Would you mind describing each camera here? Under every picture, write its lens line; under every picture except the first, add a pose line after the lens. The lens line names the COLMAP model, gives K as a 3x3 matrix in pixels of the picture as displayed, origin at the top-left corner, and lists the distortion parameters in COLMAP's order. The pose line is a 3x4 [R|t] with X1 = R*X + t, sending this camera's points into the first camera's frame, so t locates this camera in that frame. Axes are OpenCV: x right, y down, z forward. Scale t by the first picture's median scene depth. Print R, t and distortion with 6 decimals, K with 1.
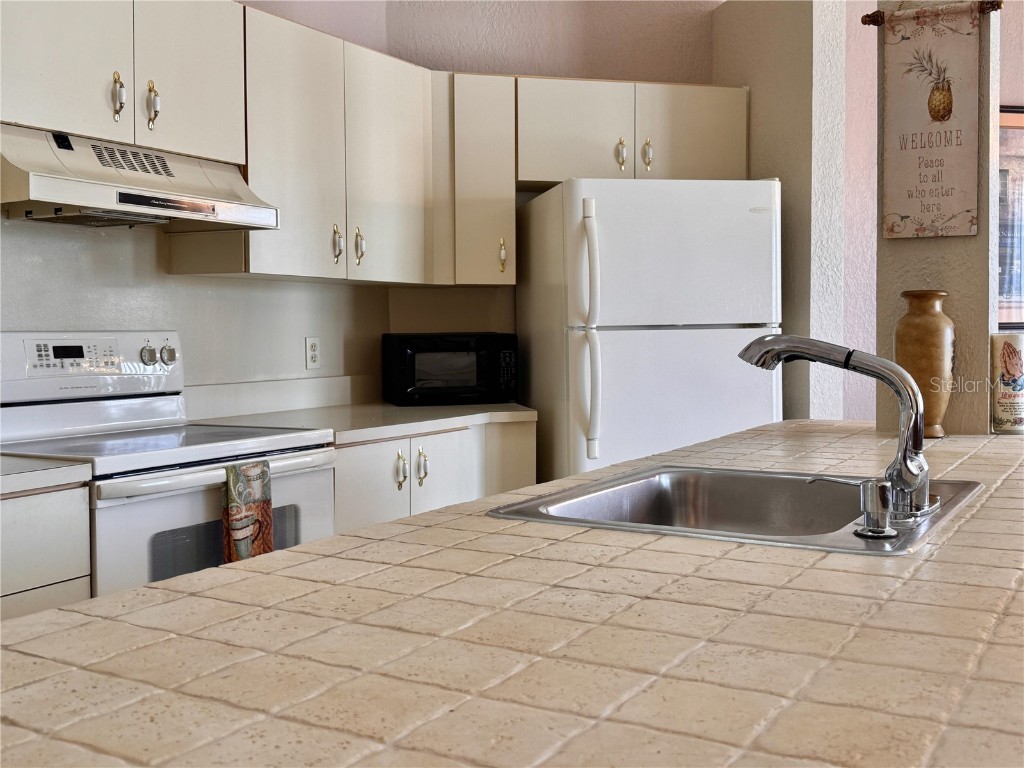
lens RADIAL K [[1053.6, 0, 529.3], [0, 1053.6, 353.3], [0, 0, 1]] dist [0.093584, 0.000000]
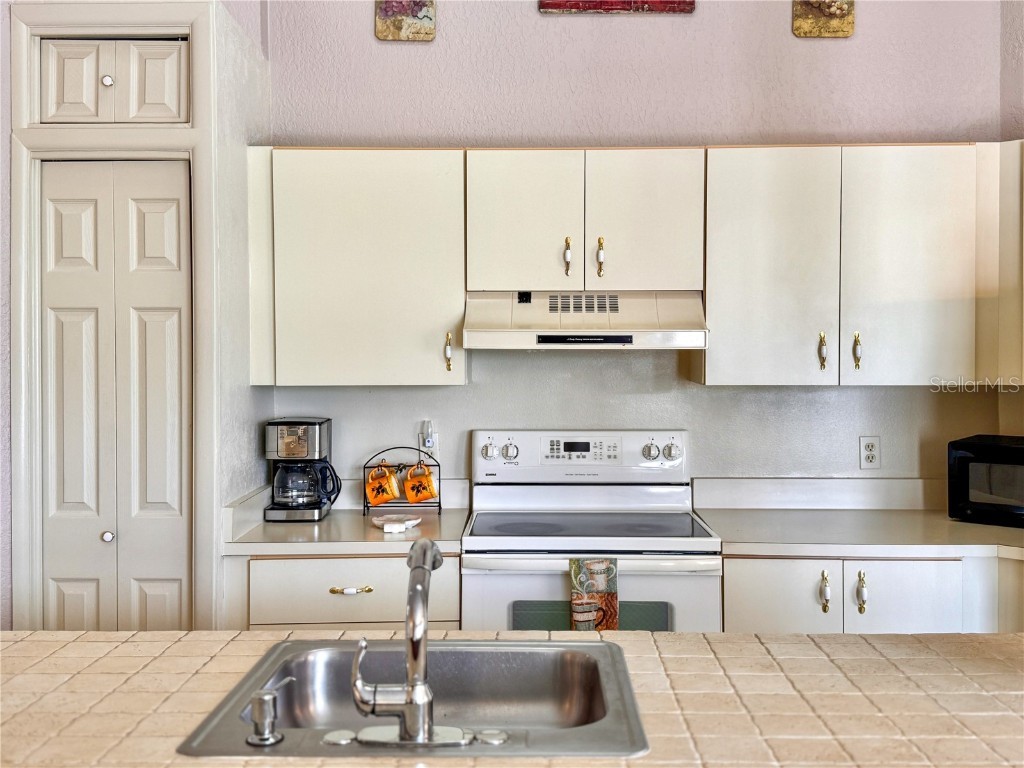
lens RADIAL K [[1053.6, 0, 537.8], [0, 1053.6, 366.8], [0, 0, 1]] dist [0.093584, 0.000000]
pose [[0.501921, 0.022923, -0.864610, 0.707533], [-0.022641, 0.999654, 0.013360, -0.123743], [0.864617, 0.012870, 0.502266, 0.332163]]
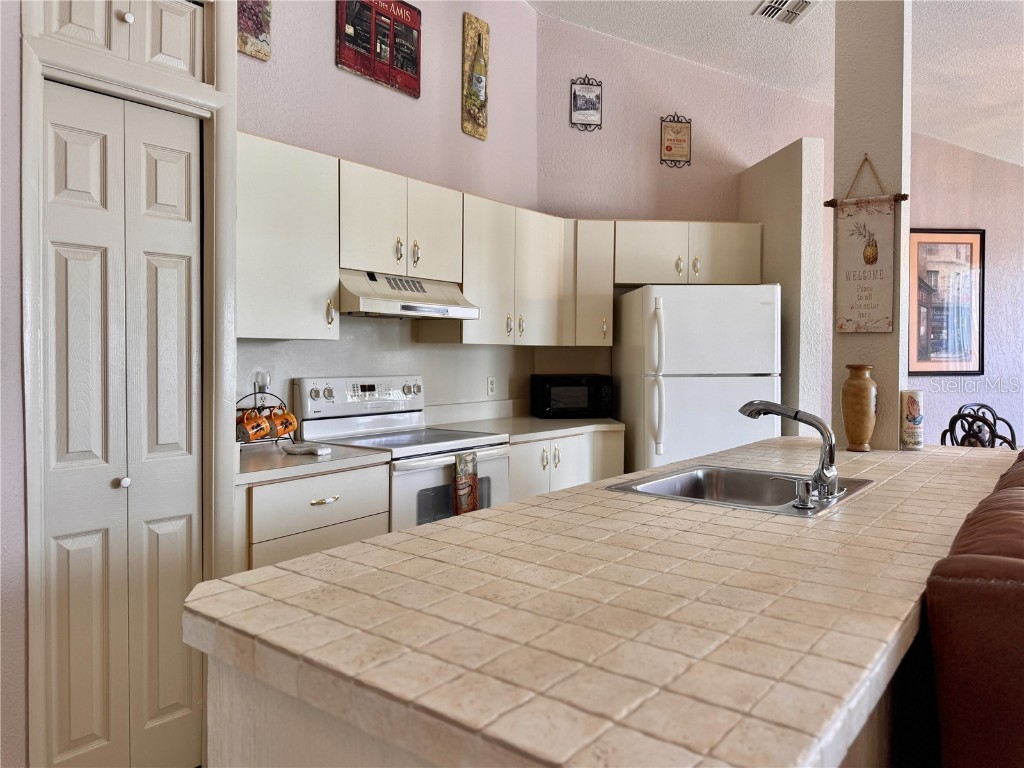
lens RADIAL K [[731.8, 0, 521.9], [0, 731.8, 363.5], [0, 0, 1]] dist [0.068757, -0.039648]
pose [[0.992142, 0.014600, -0.124261, -0.016139], [-0.015751, 0.999842, -0.008287, -0.039438], [0.124121, 0.010179, 0.992215, -0.223475]]
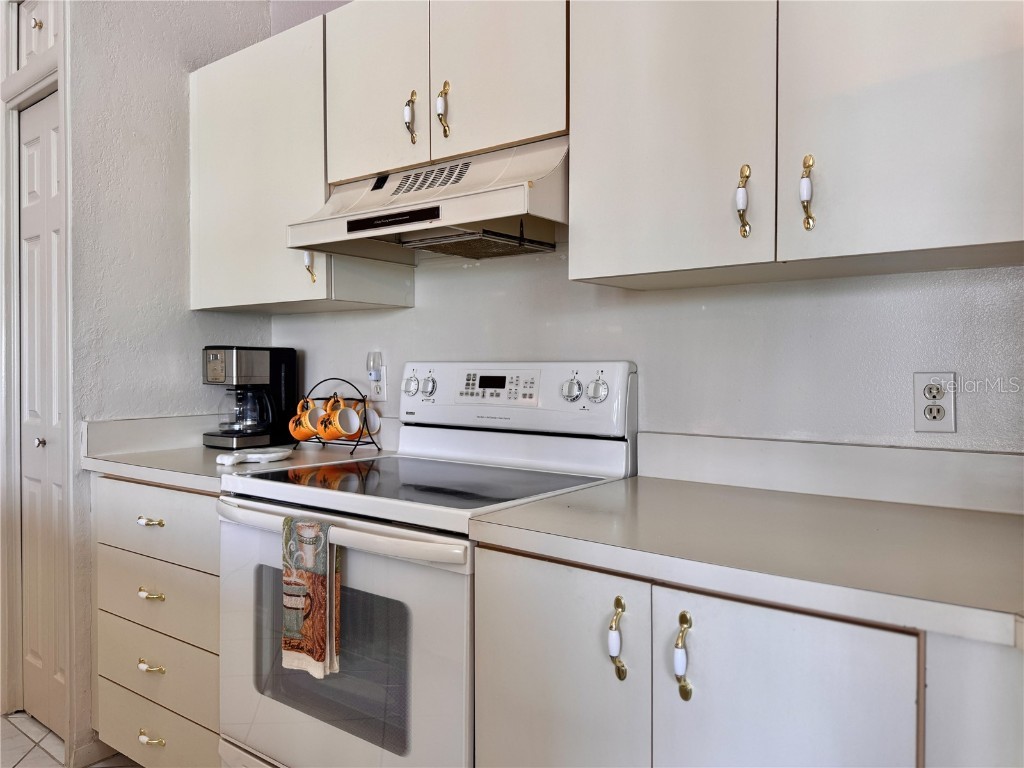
lens RADIAL K [[731.8, 0, 536.6], [0, 731.8, 379.7], [0, 0, 1]] dist [0.068757, -0.039648]
pose [[-0.105262, 0.022711, -0.994185, 0.274167], [-0.023611, 0.999400, 0.025330, -0.023576], [0.994164, 0.026140, -0.104663, 1.195565]]
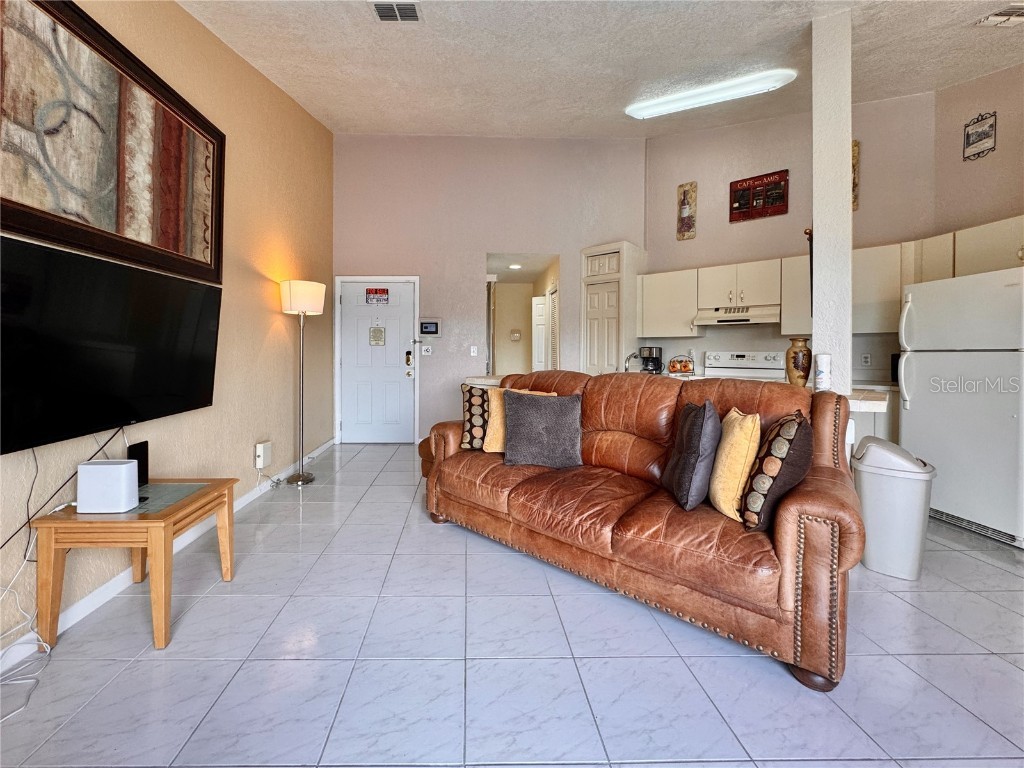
lens RADIAL K [[439.2, 0, 464.5], [0, 439.2, 355.0], [0, 0, 1]] dist [-0.012415, -0.000609]
pose [[-0.250458, 0.011208, -0.968063, 1.587966], [-0.025605, 0.999507, 0.018196, -0.010560], [0.967789, 0.029345, -0.250048, 0.415486]]
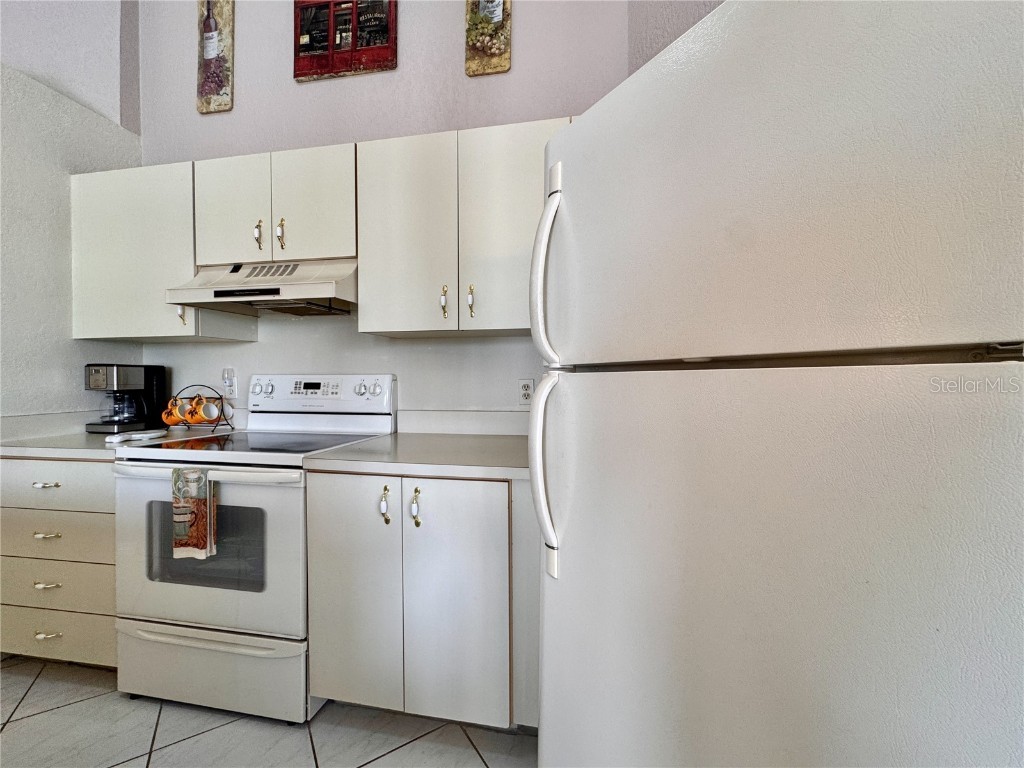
lens RADIAL K [[415.9, 0, 538.0], [0, 415.9, 382.9], [0, 0, 1]] dist [0.001053, -0.000777]
pose [[0.340433, 0.018027, -0.940096, 0.387195], [-0.021579, 0.999703, 0.011355, -0.024207], [0.940021, 0.016420, 0.340721, 1.200838]]
